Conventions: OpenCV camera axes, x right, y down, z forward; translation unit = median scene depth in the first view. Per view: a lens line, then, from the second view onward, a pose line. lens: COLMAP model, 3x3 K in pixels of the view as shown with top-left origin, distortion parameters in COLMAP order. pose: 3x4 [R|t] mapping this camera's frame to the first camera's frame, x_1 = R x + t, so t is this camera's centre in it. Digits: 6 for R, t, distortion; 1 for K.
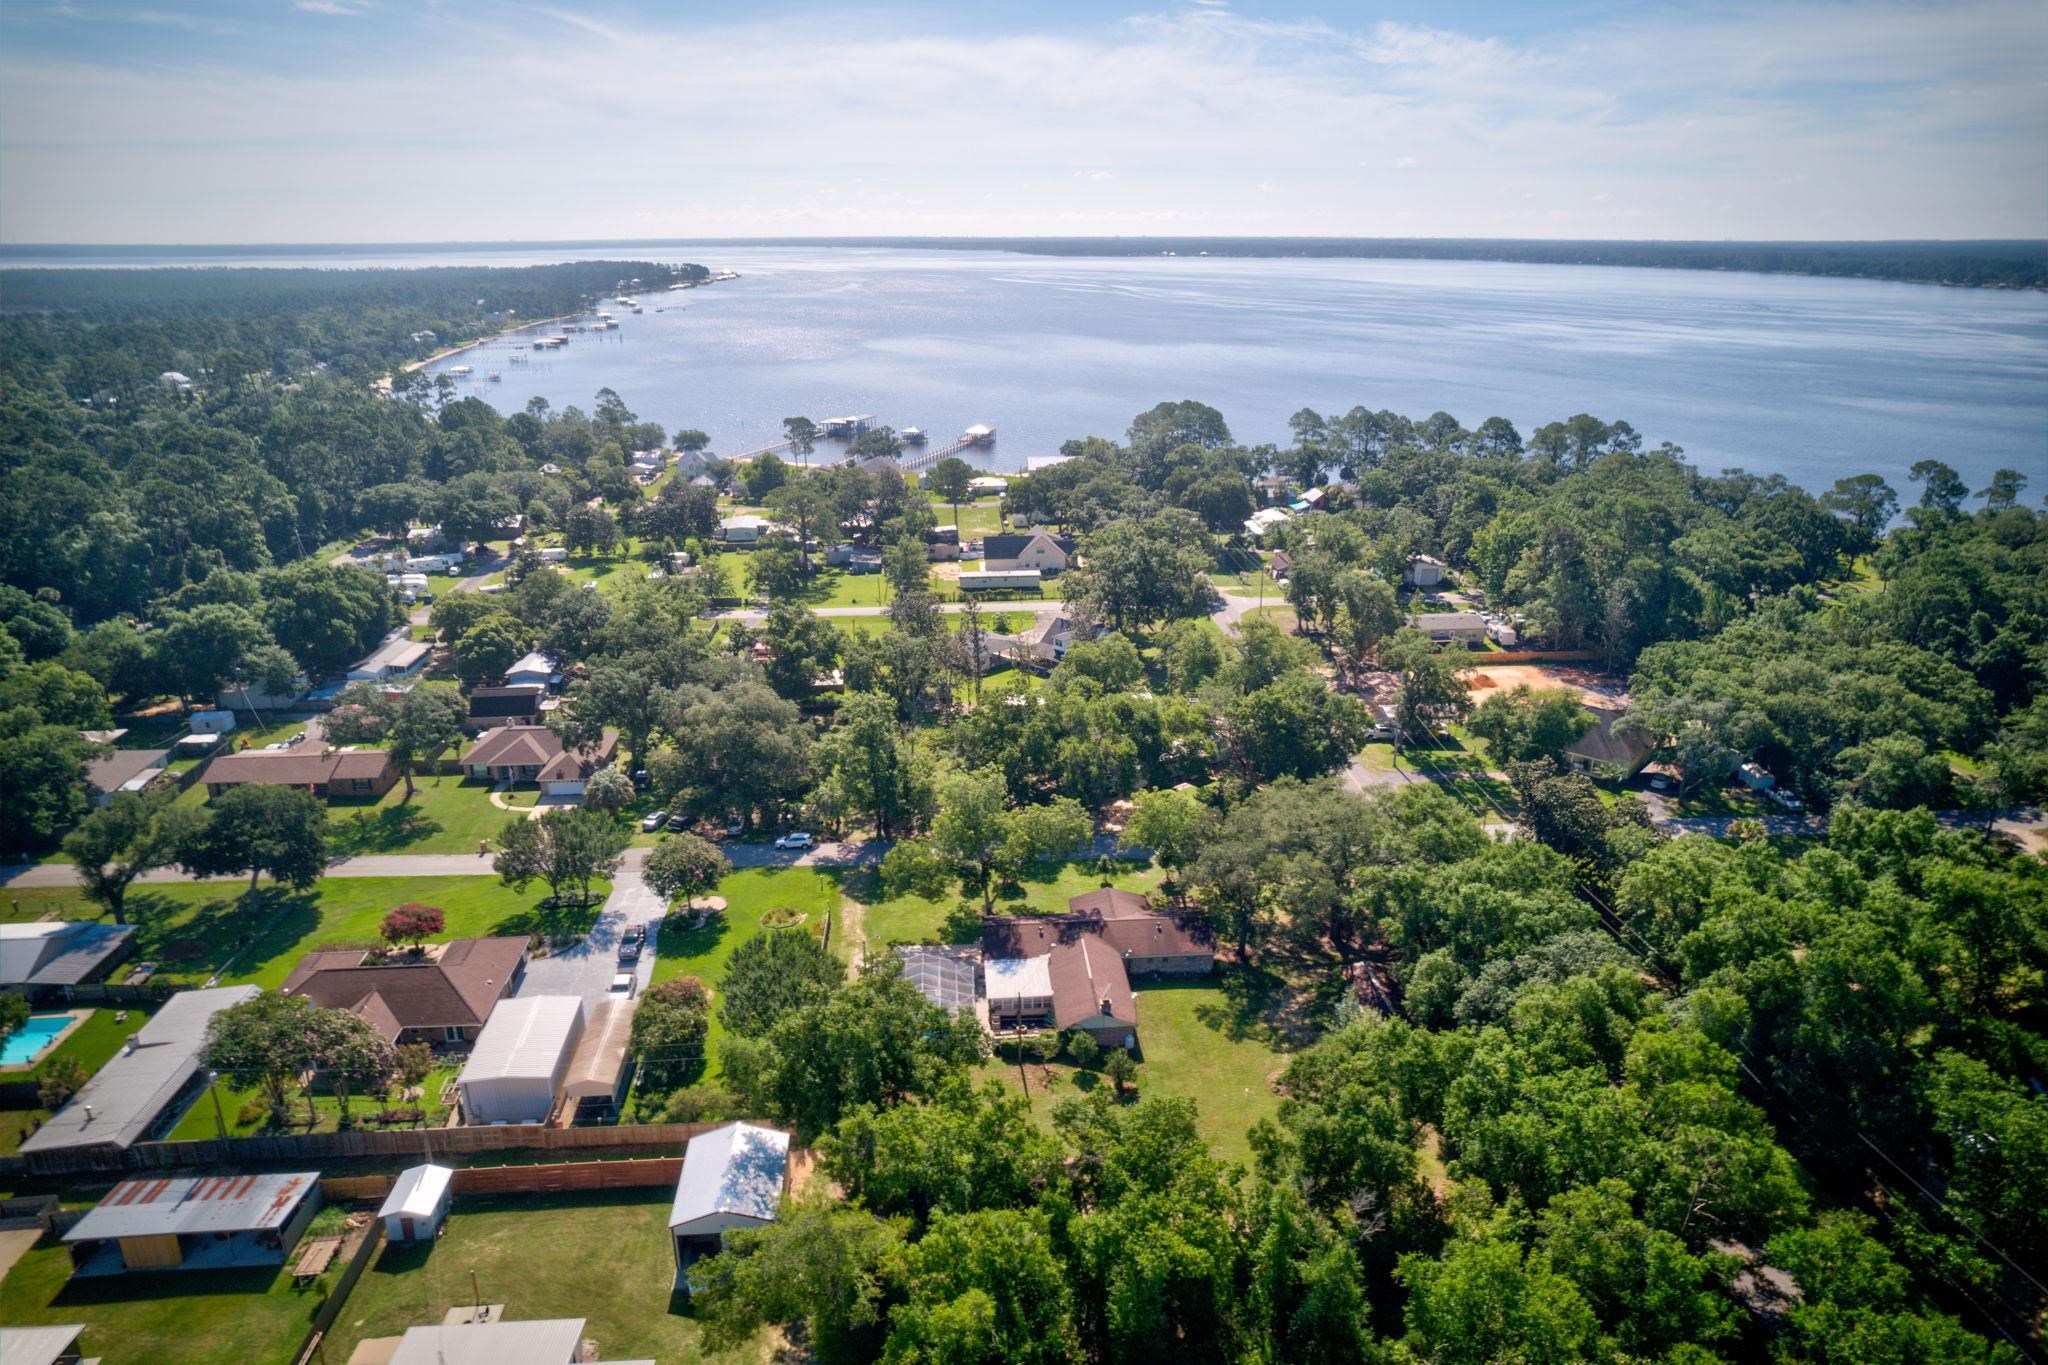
lens RADIAL K [[1305.0, 0, 1033.7], [0, 1305.0, 678.3], [0, 0, 1]] dist [-0.074957, 0.066215]
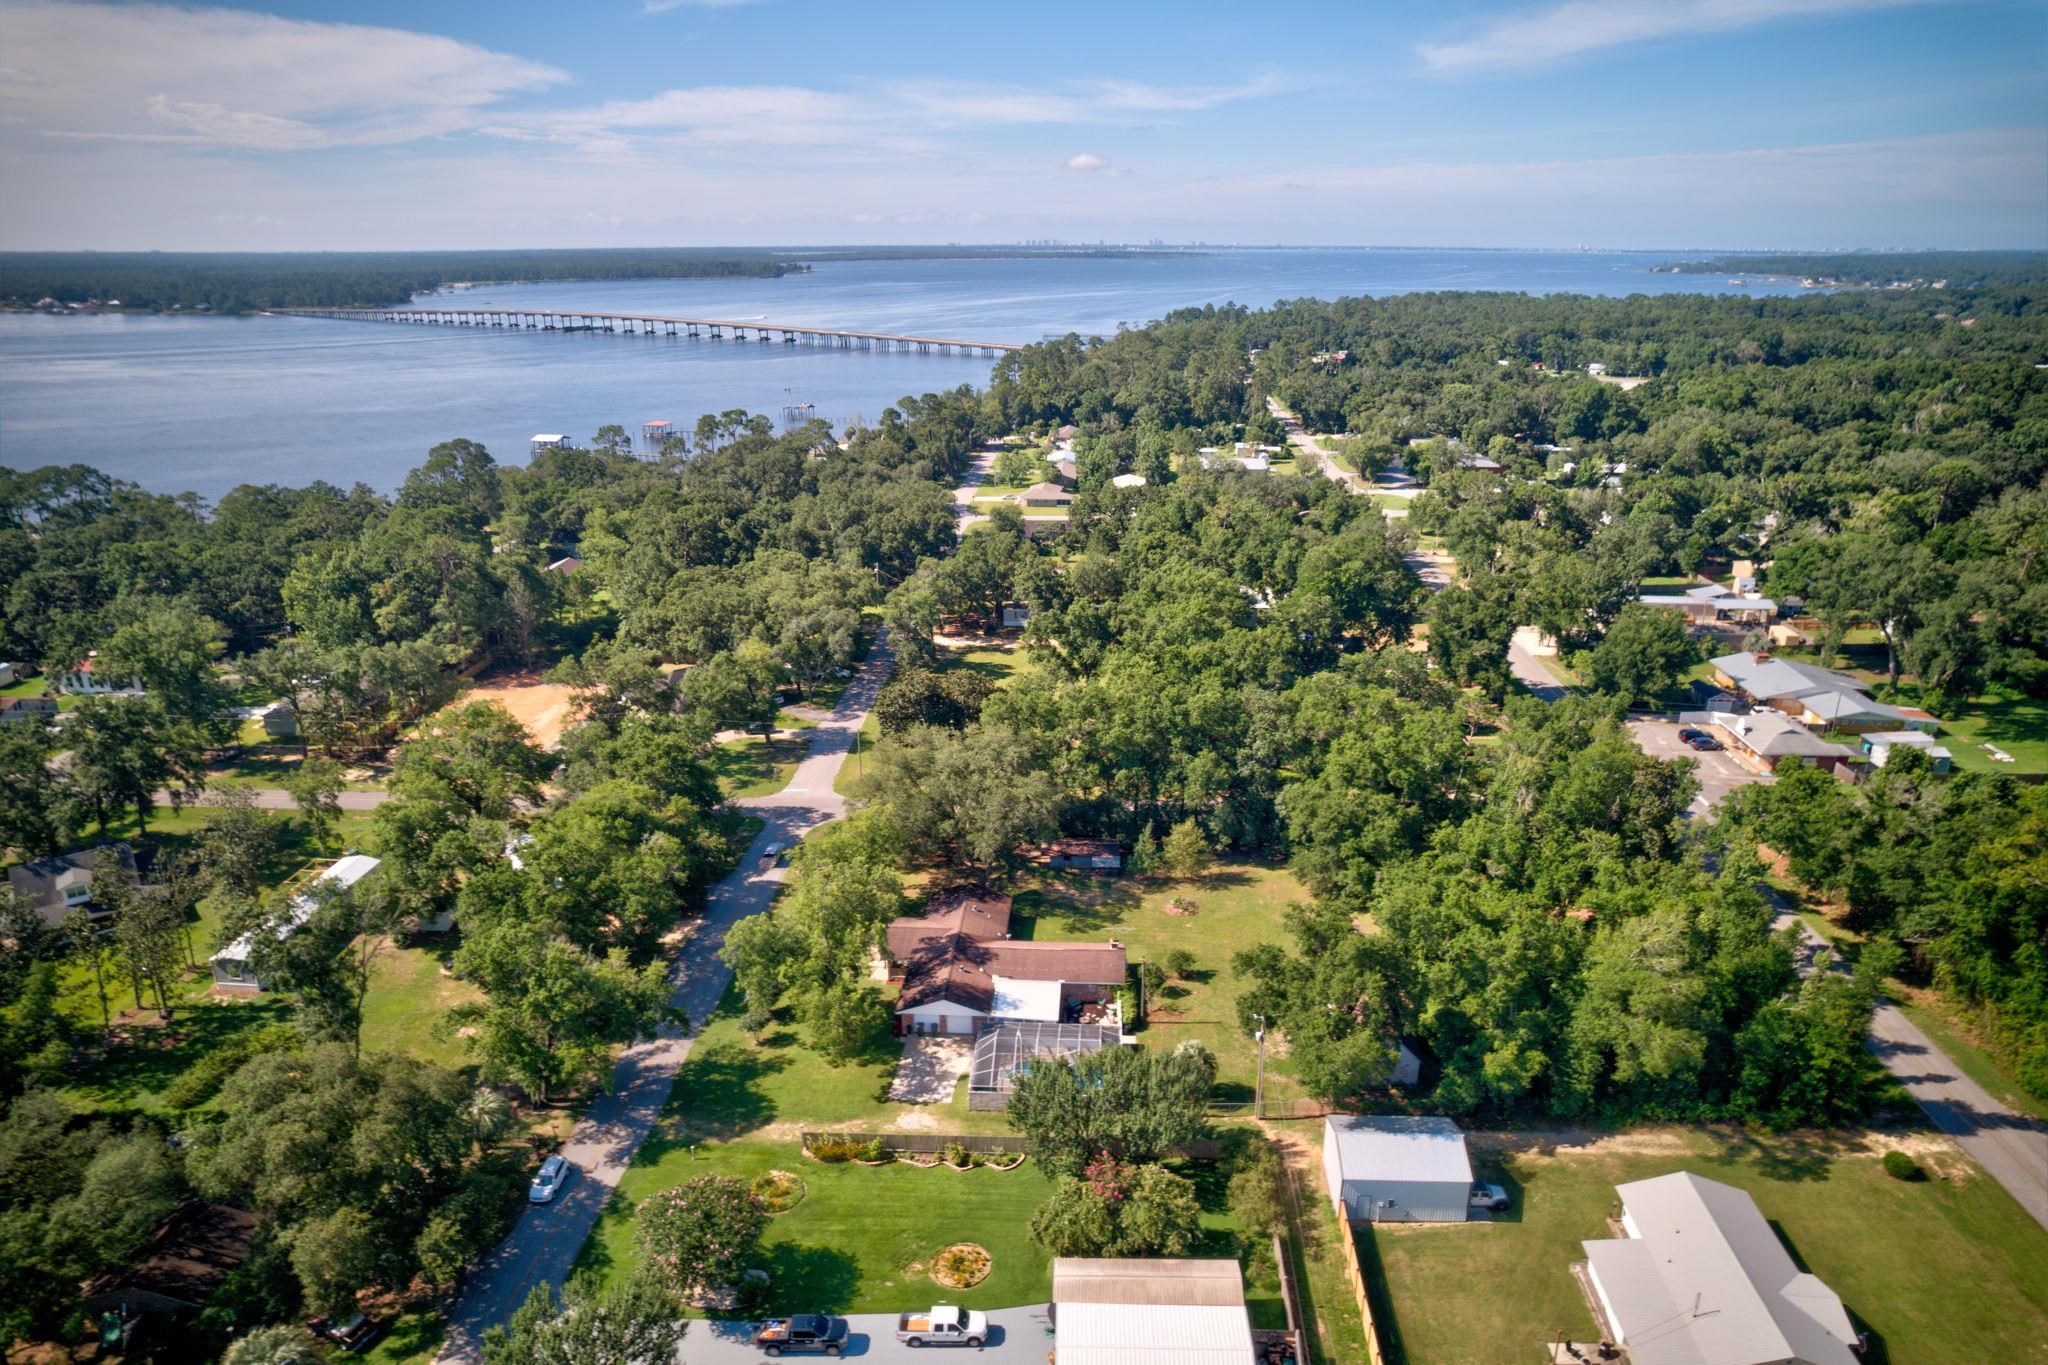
lens RADIAL K [[1305.0, 0, 1036.3], [0, 1305.0, 681.5], [0, 0, 1]] dist [-0.074957, 0.066215]
pose [[0.134088, -0.316327, 0.939126, -0.619016], [0.322182, 0.910116, 0.260554, -0.173885], [-0.937134, 0.267632, 0.223950, 0.515663]]
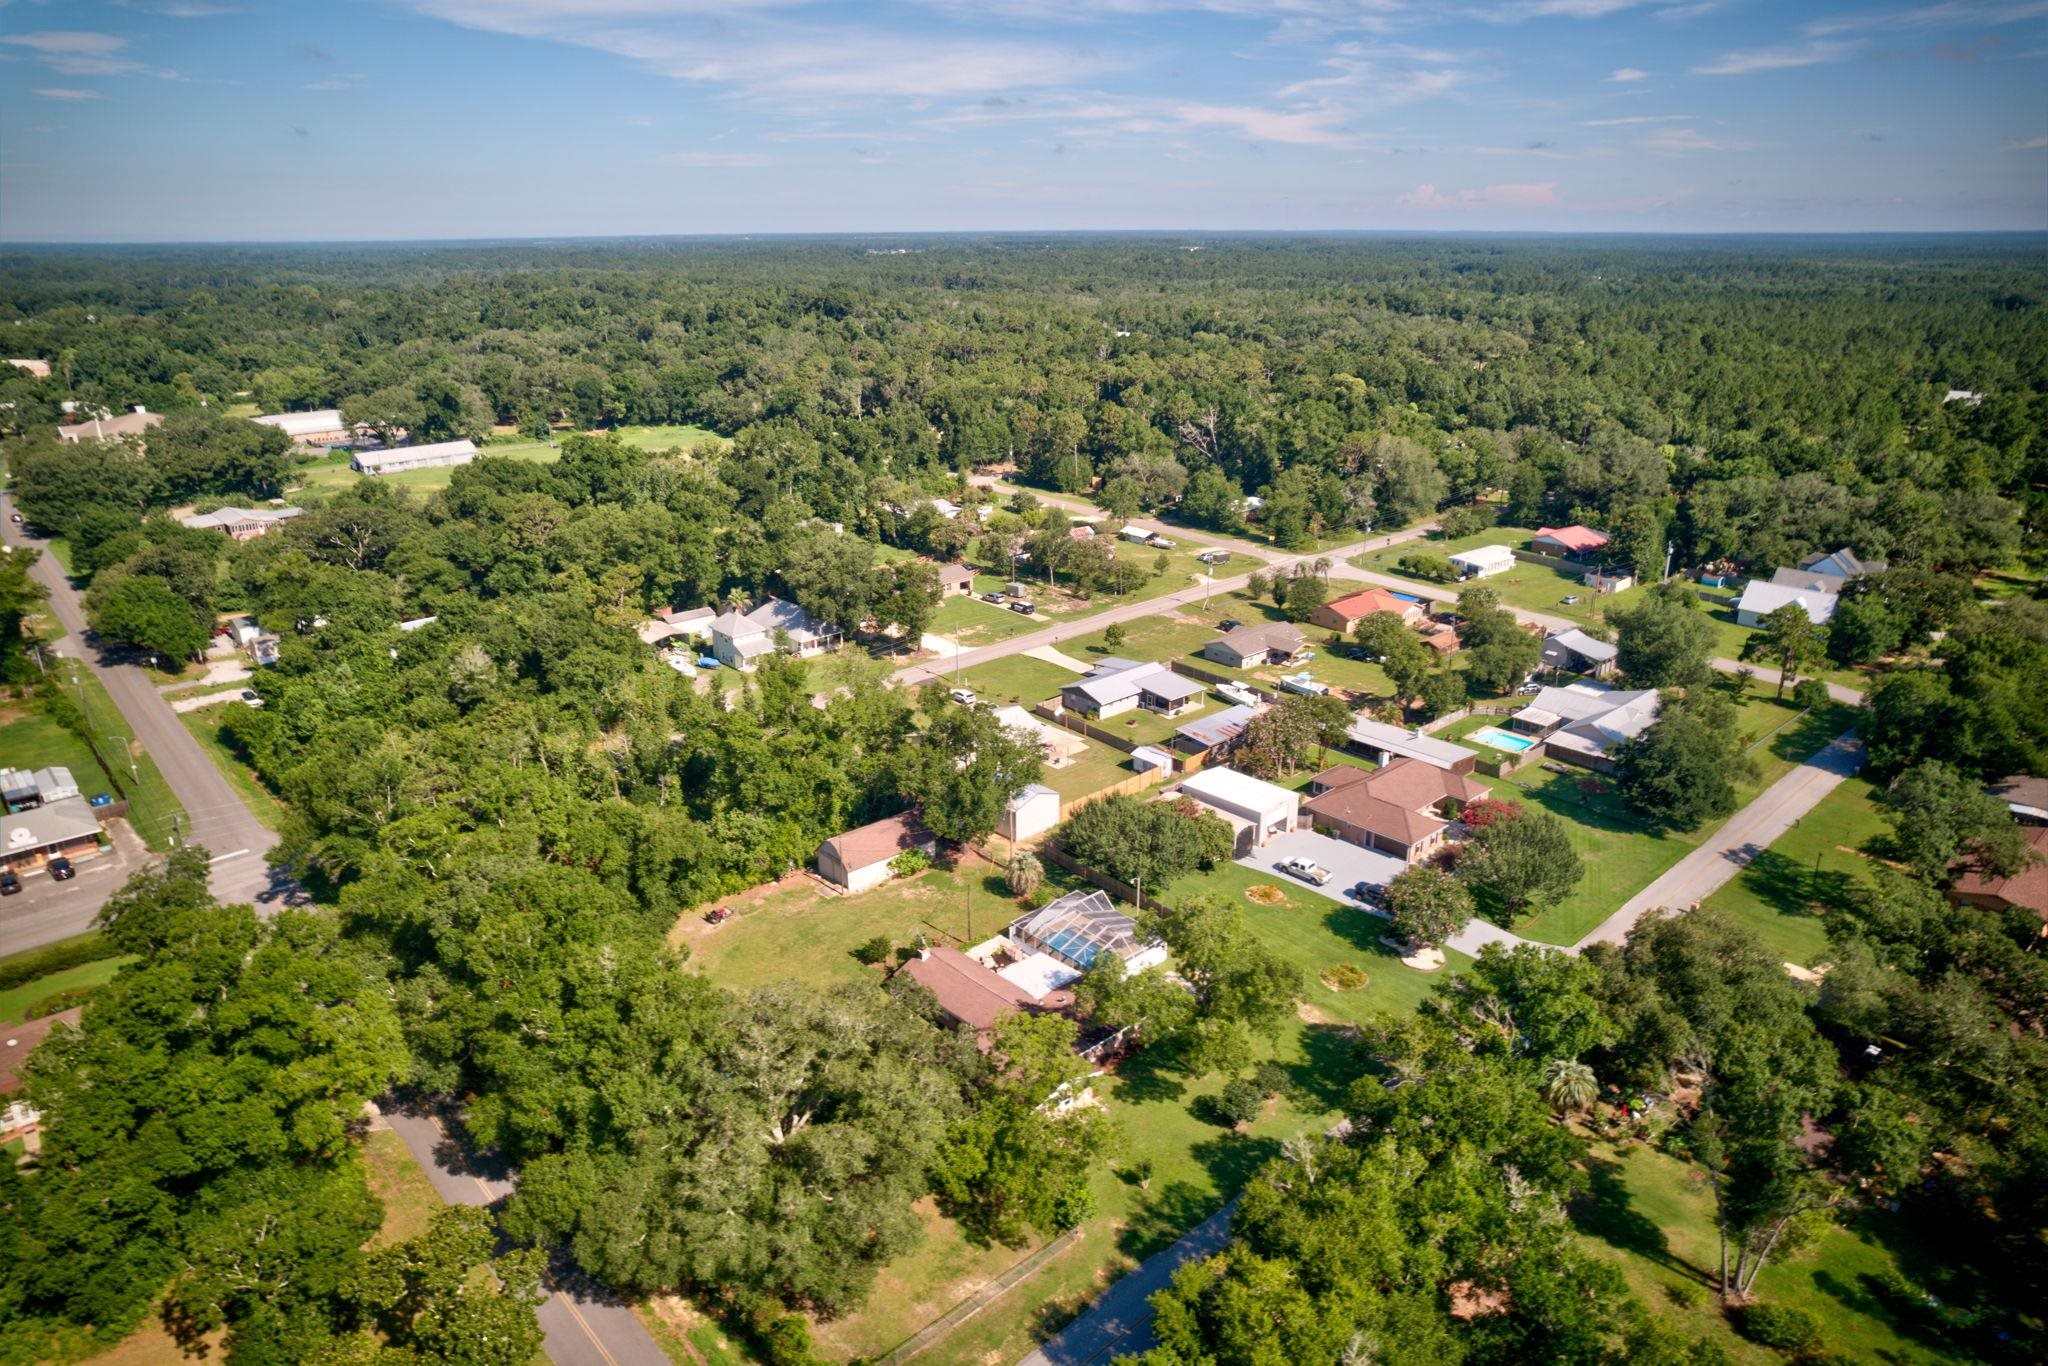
lens RADIAL K [[1305.0, 0, 1037.3], [0, 1305.0, 678.0], [0, 0, 1]] dist [-0.074957, 0.066215]
pose [[-0.785864, 0.209413, -0.581863, 0.378579], [-0.193559, 0.810343, 0.553064, -0.366425], [0.587327, 0.547258, -0.596285, 1.066434]]
